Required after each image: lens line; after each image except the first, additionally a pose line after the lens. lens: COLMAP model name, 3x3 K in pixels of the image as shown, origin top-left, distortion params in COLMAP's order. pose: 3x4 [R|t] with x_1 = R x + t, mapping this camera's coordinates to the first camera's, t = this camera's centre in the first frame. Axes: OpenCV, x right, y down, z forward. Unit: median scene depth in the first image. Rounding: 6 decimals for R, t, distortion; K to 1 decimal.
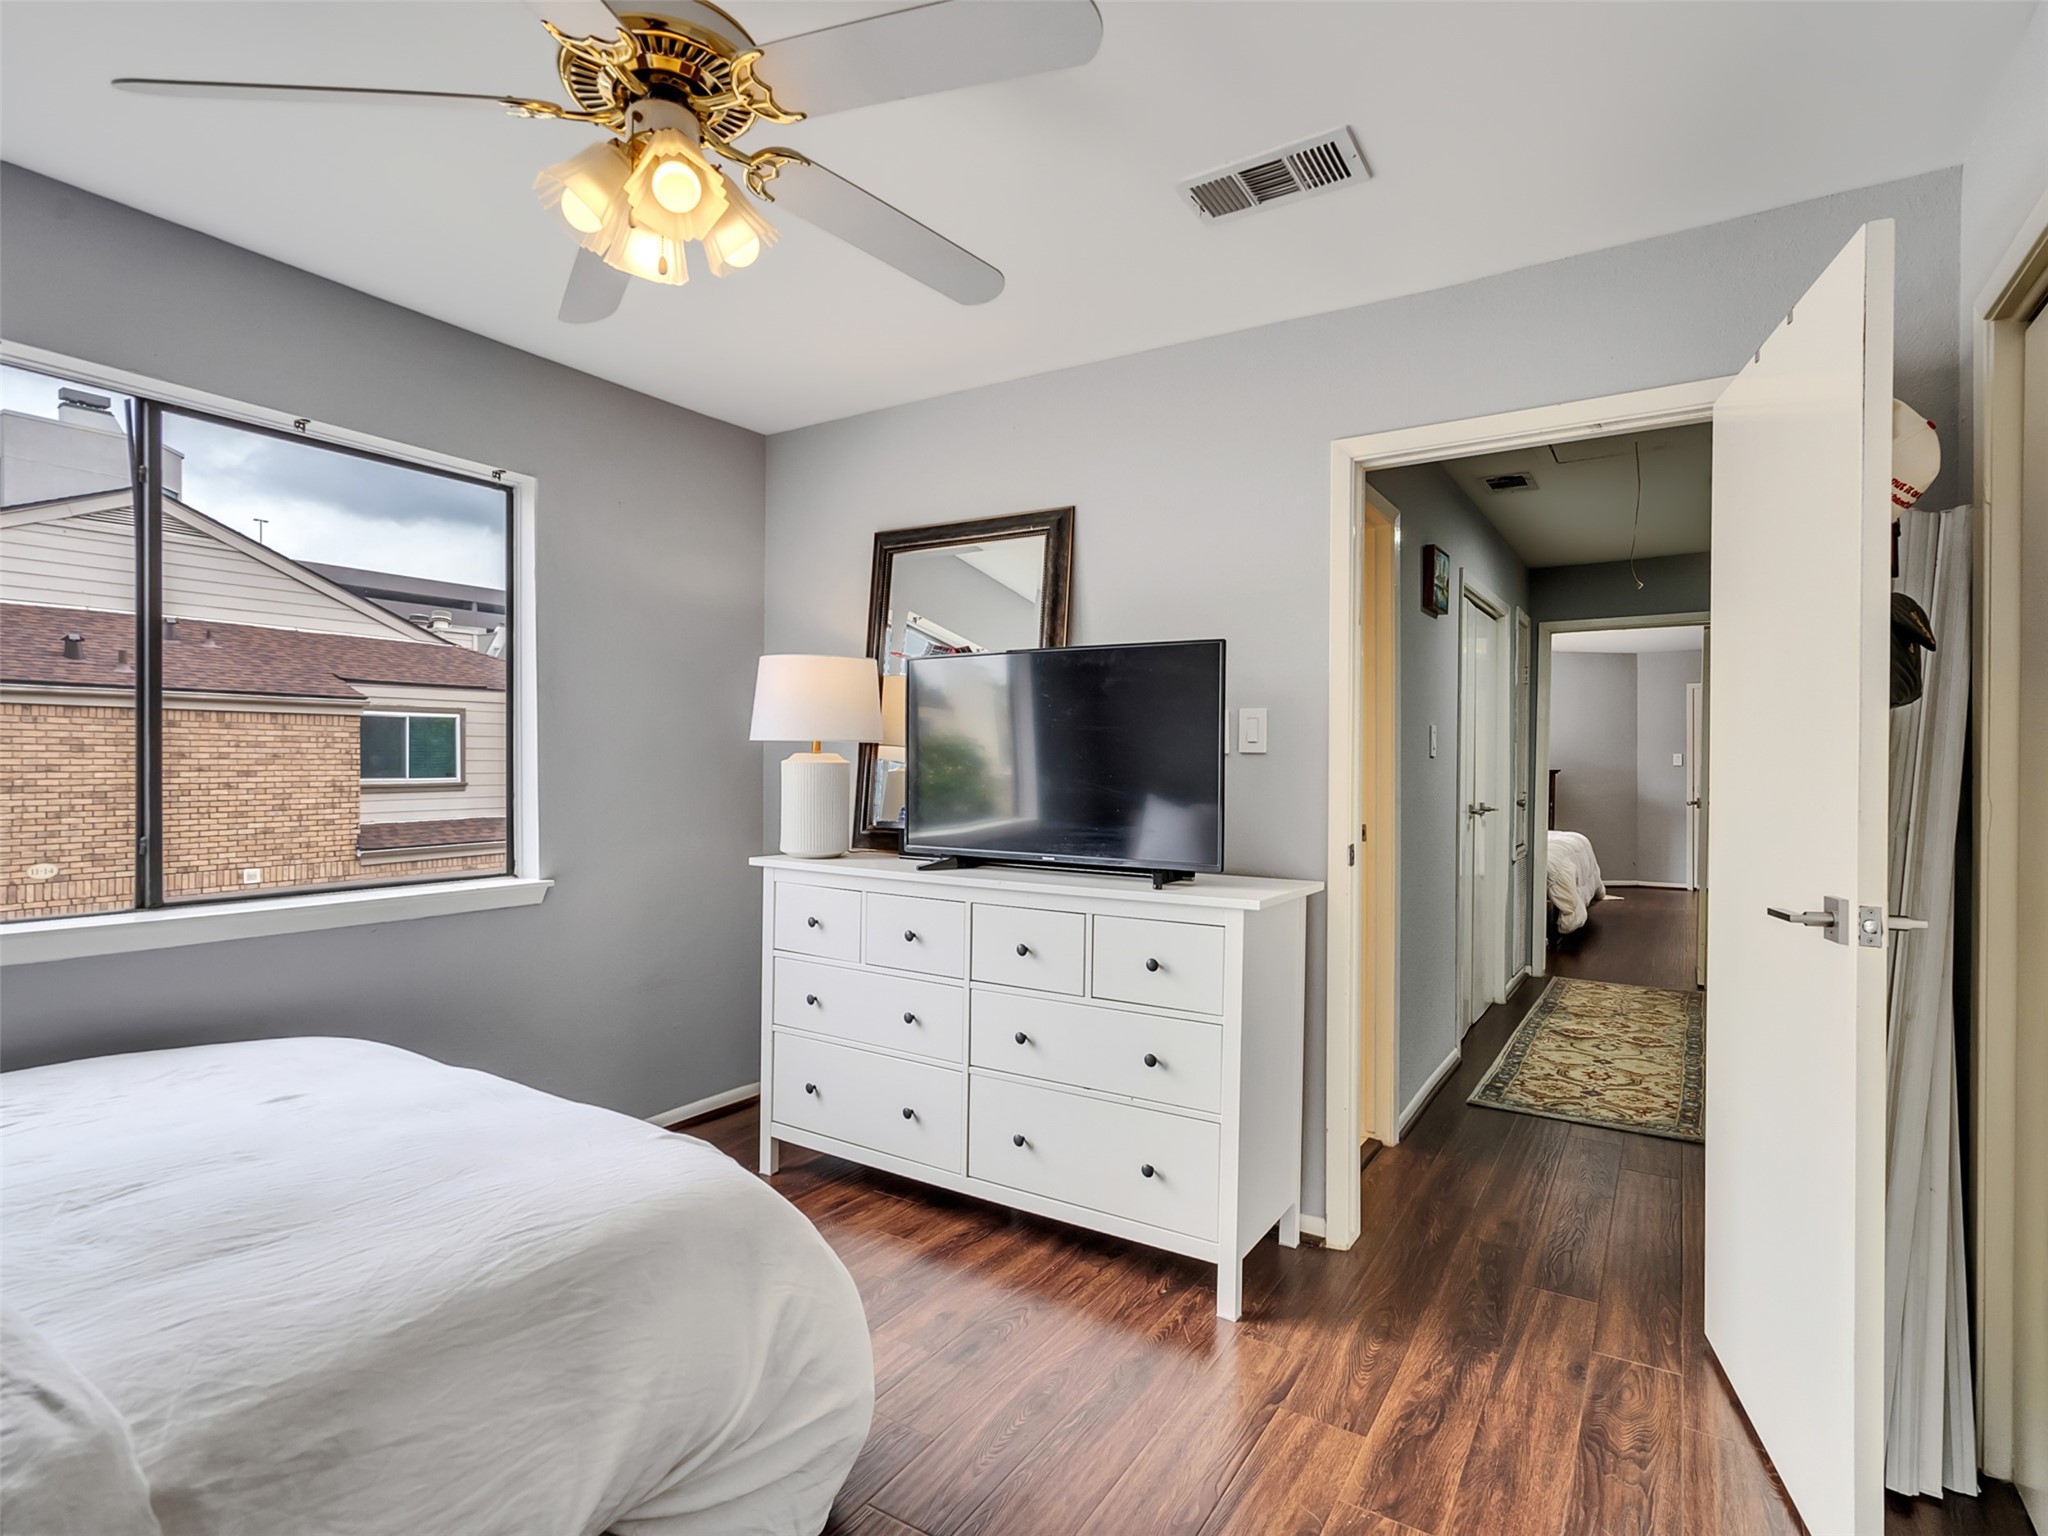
lens RADIAL K [[1050.1, 0, 1006.3], [0, 1050.1, 771.2], [0, 0, 1]] dist [-0.006029, 0.003426]
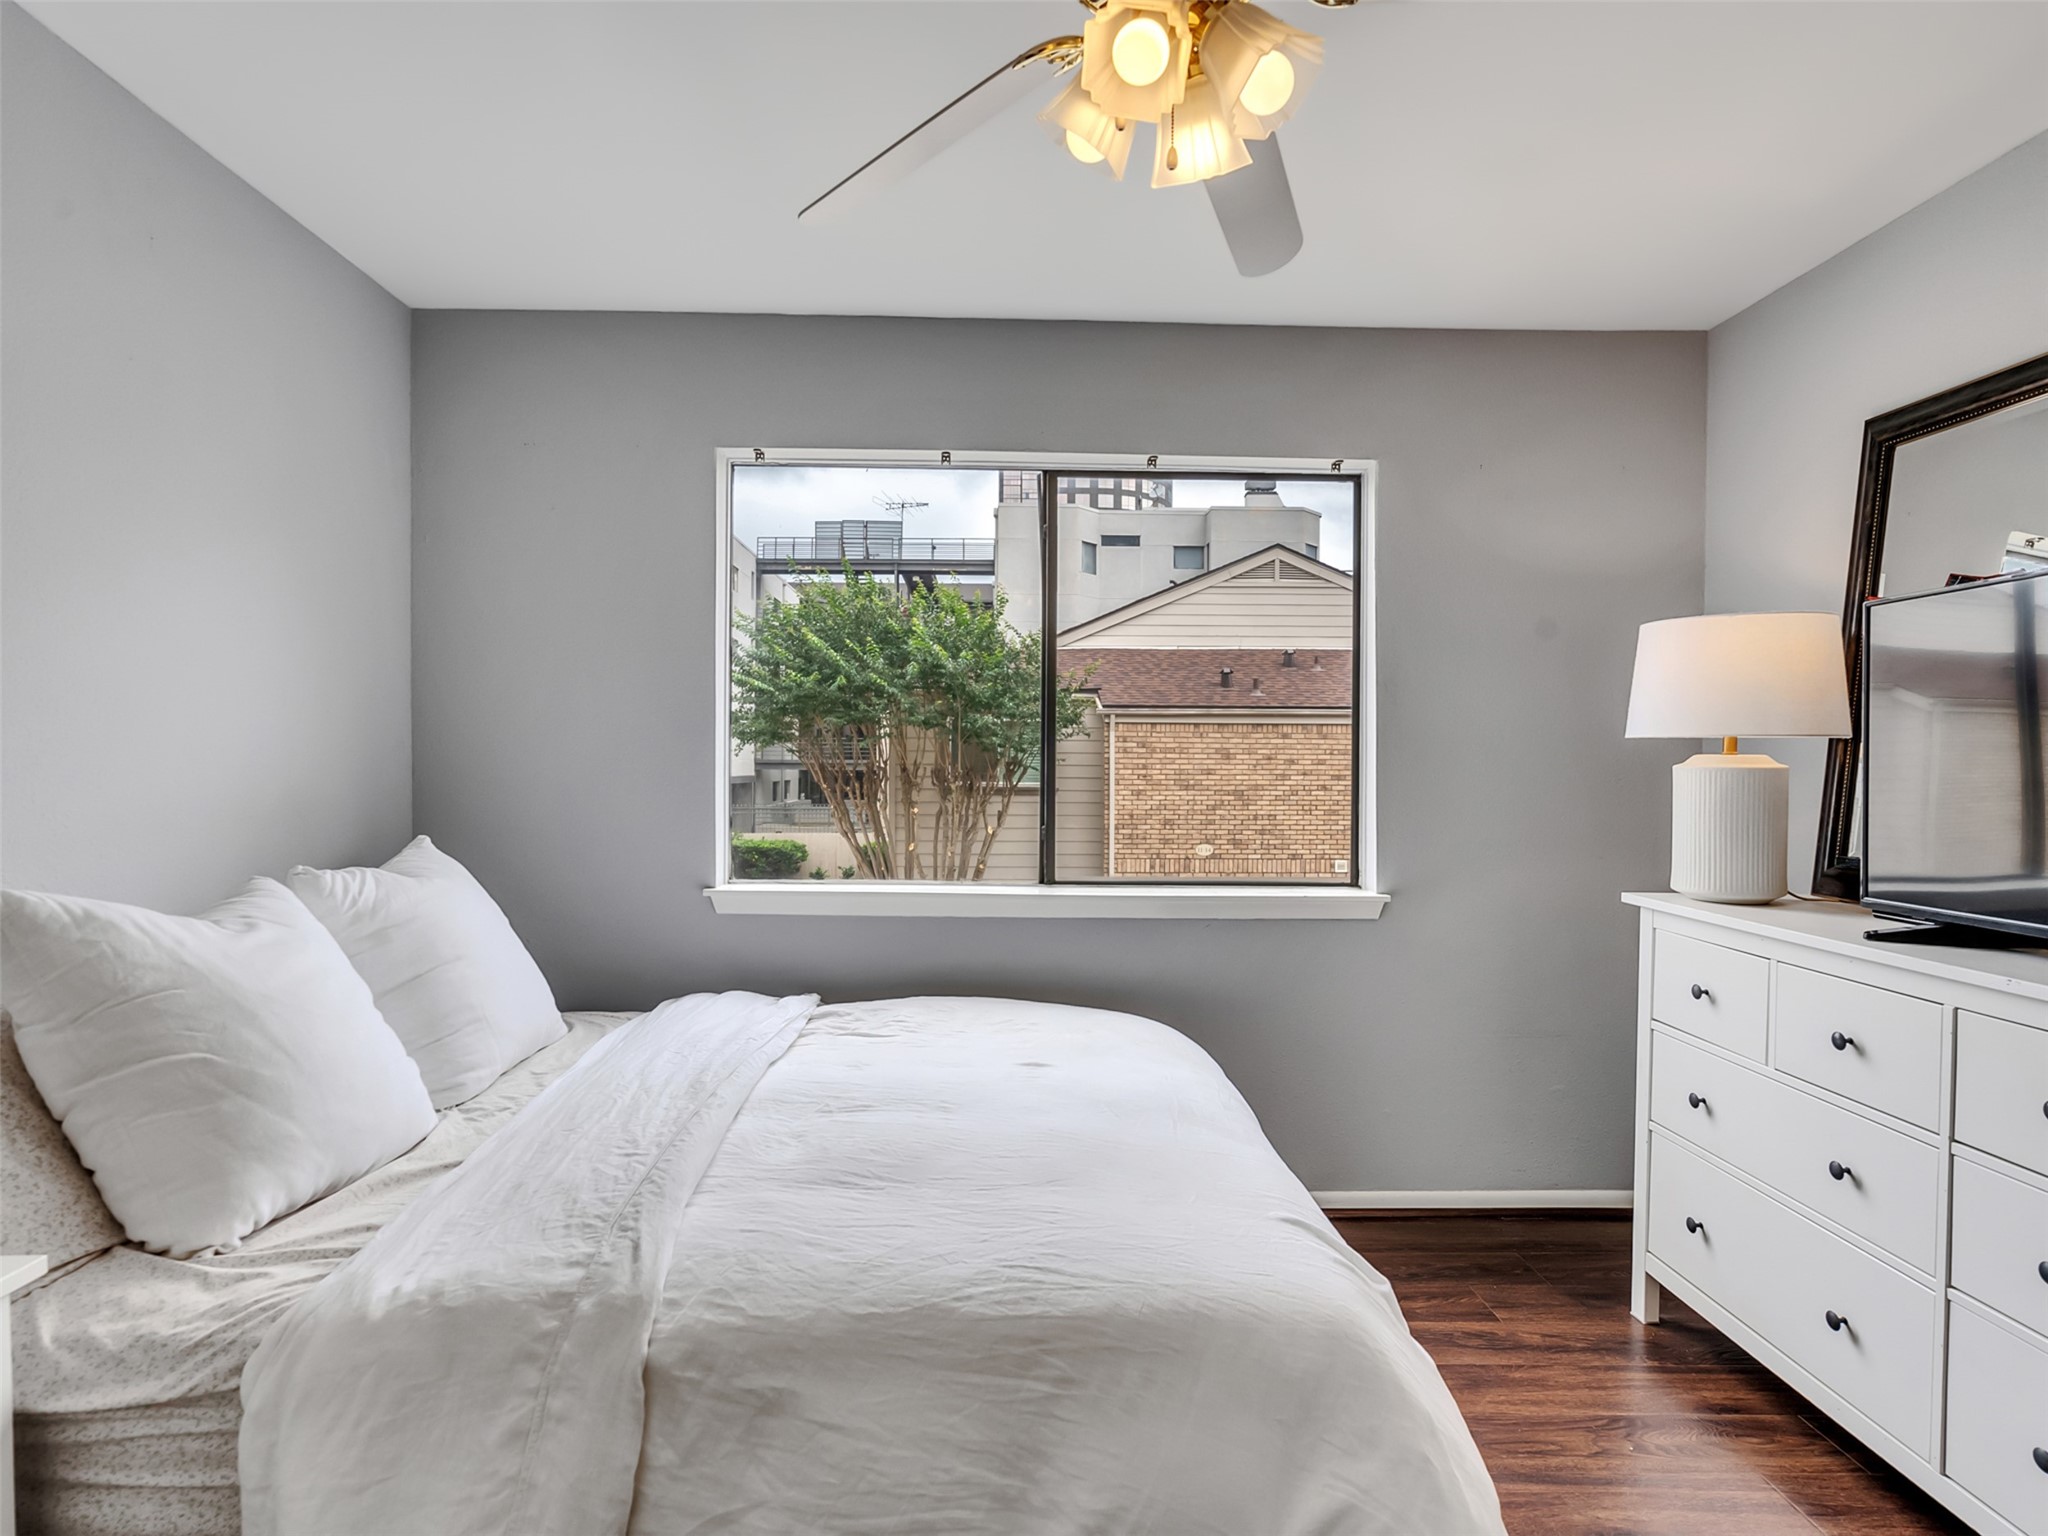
lens RADIAL K [[1050.1, 0, 1019.3], [0, 1050.1, 768.6], [0, 0, 1]] dist [-0.006029, 0.003426]
pose [[0.561321, 0.003061, -0.827593, 0.147491], [-0.010498, 0.999939, -0.003422, -0.000037], [0.827532, 0.010609, 0.561318, 0.226968]]
